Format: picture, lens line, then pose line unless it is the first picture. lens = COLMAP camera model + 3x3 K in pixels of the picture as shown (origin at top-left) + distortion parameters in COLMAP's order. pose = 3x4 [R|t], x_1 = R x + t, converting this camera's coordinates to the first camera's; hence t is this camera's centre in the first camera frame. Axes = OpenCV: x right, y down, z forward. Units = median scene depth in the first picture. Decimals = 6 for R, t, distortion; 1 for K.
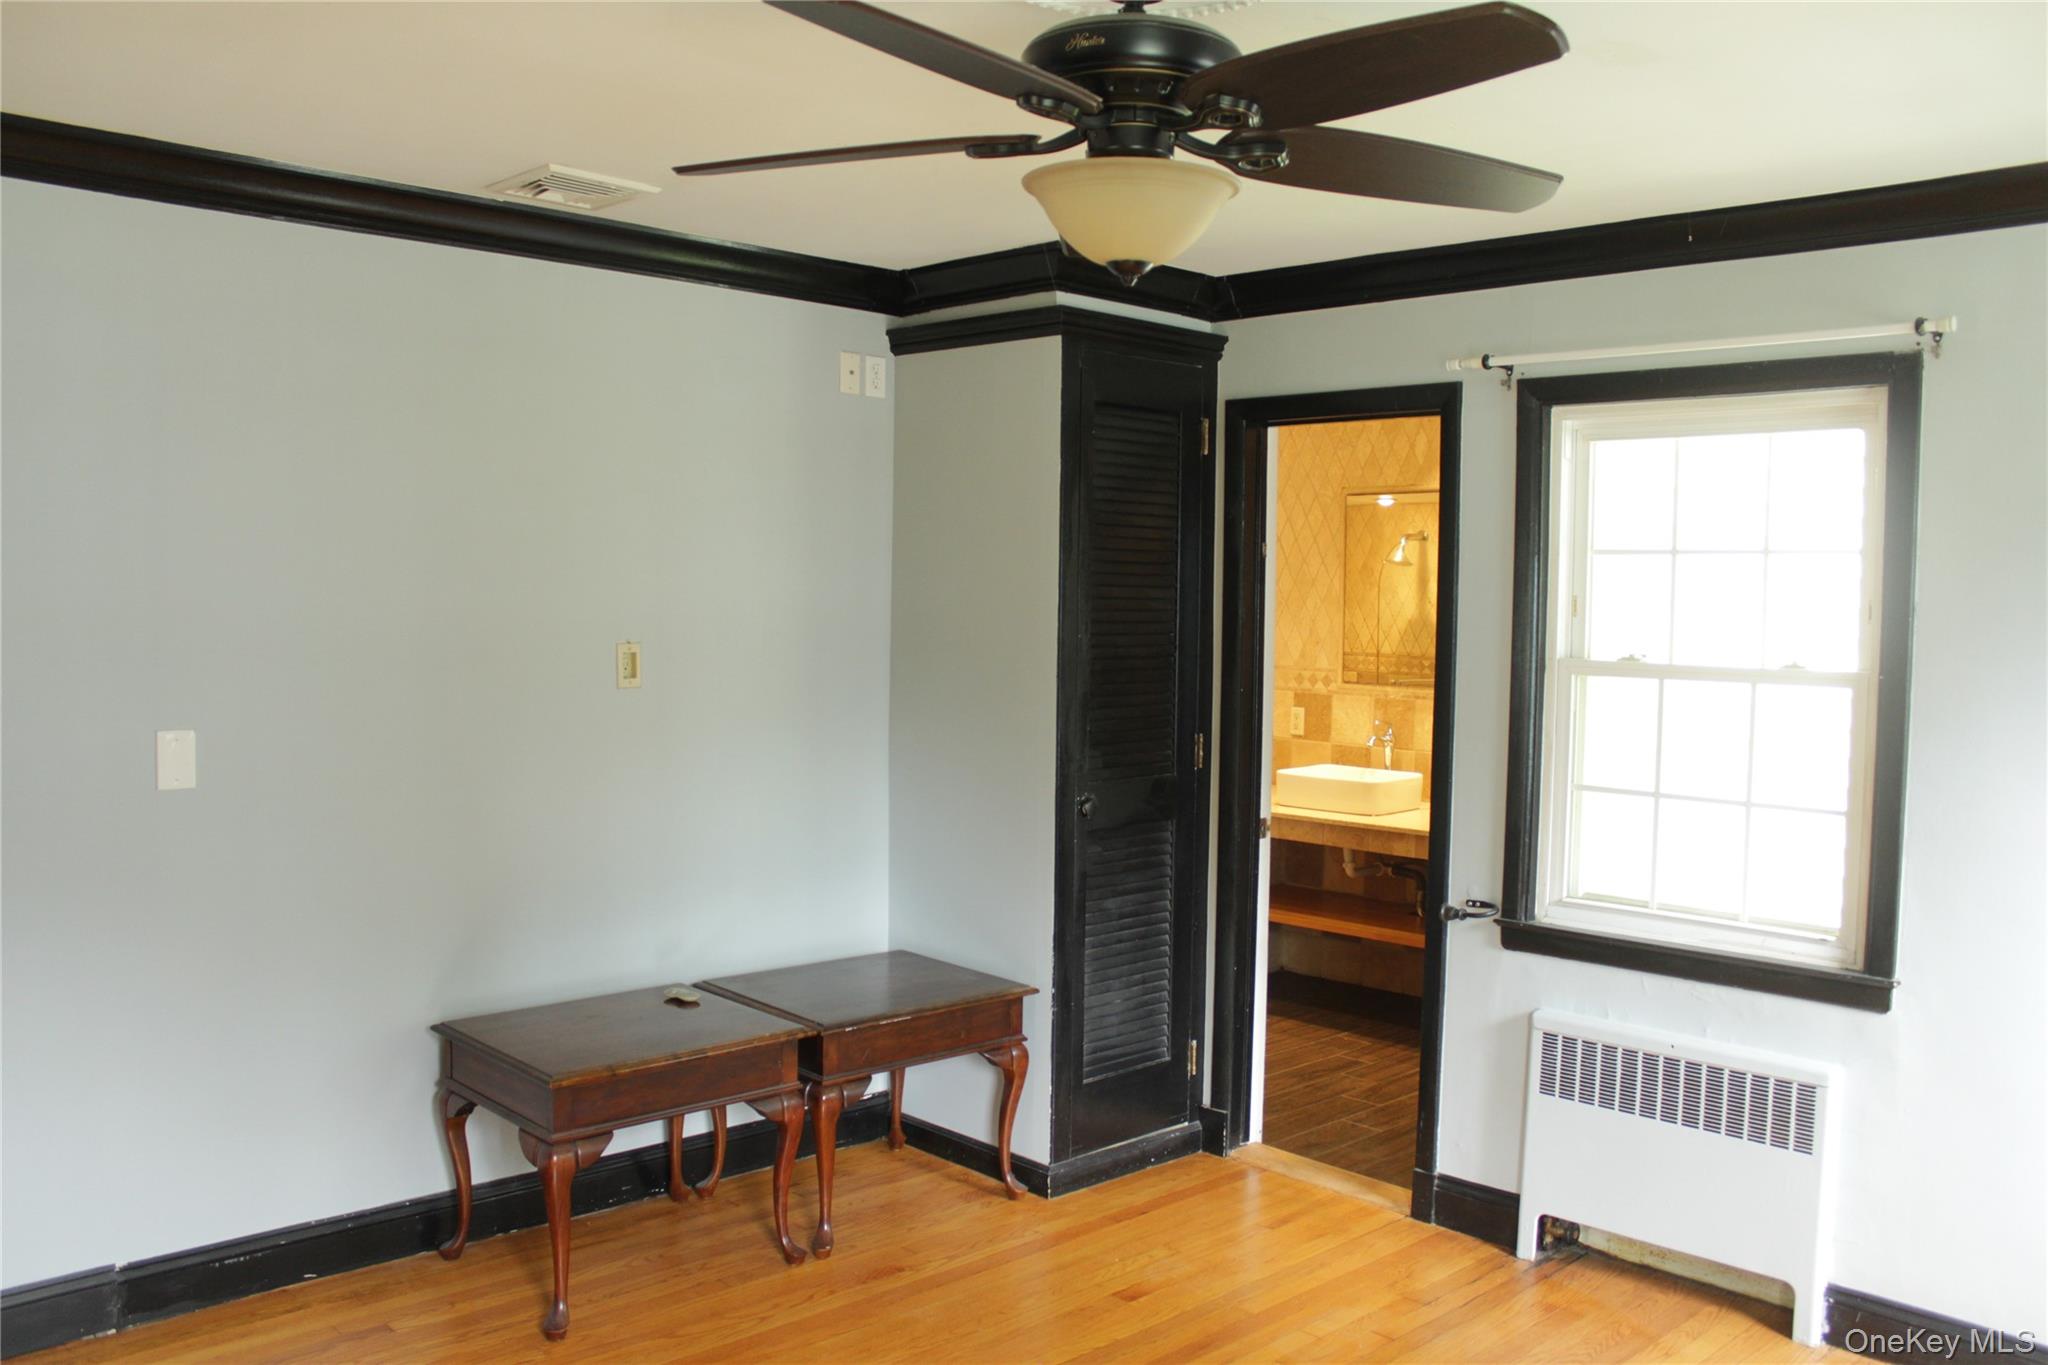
lens RADIAL K [[1702.1, 0, 1024.0], [0, 1702.1, 682.5], [0, 0, 1]] dist [-0.132348, 0.100147]
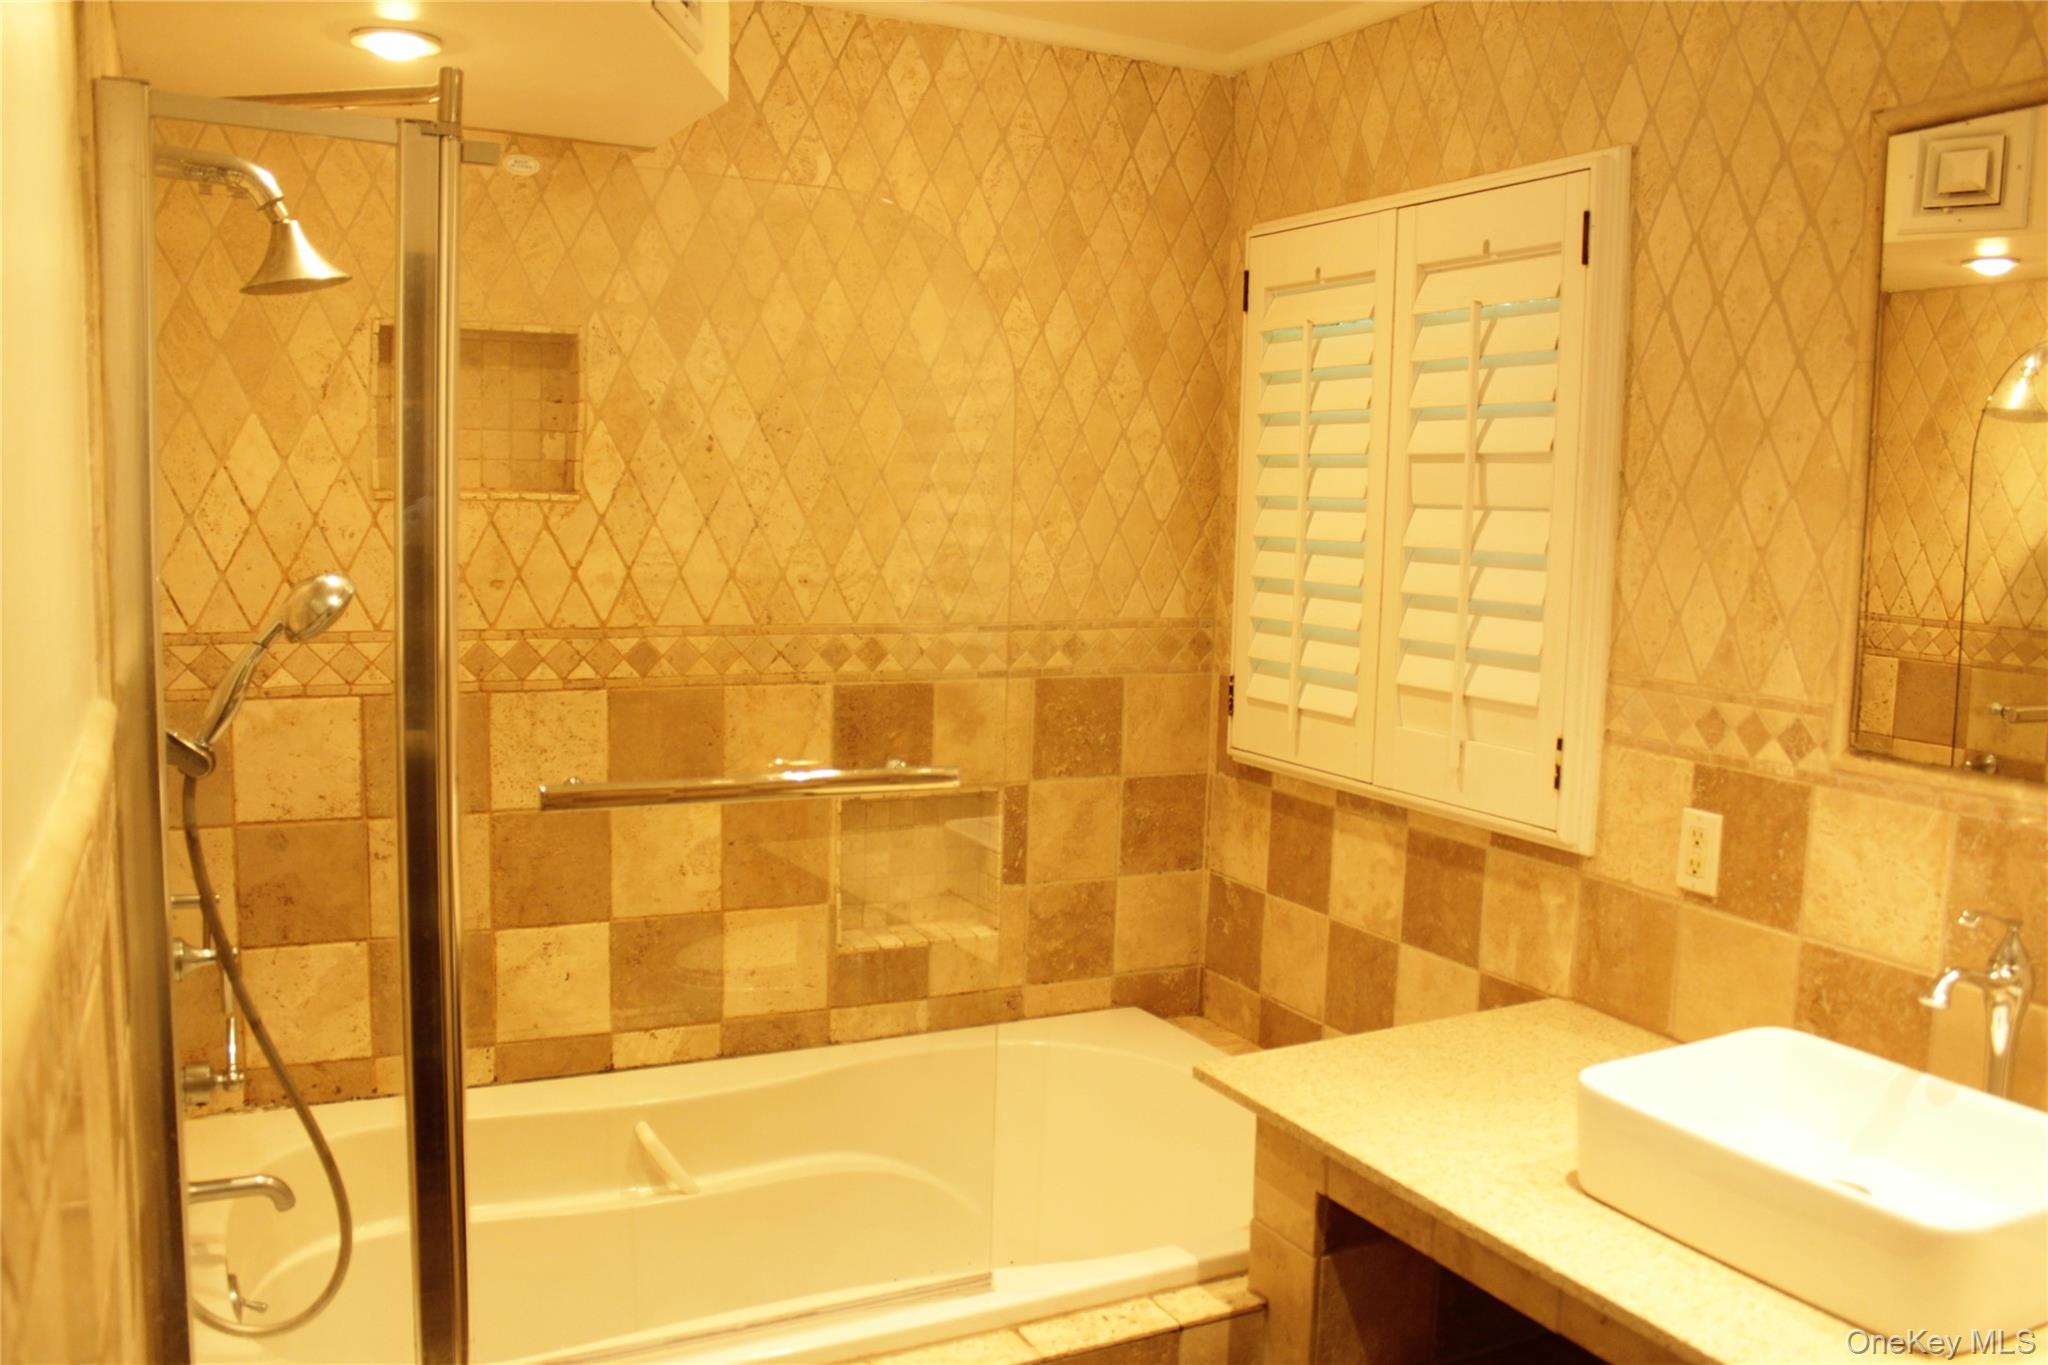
lens RADIAL K [[1702.1, 0, 1024.0], [0, 1702.1, 682.5], [0, 0, 1]] dist [-0.132348, 0.100147]
pose [[0.957573, 0.038491, -0.285610, 0.127127], [-0.023215, 0.998122, 0.056681, -0.025839], [0.287256, -0.047646, 0.956668, 0.654420]]
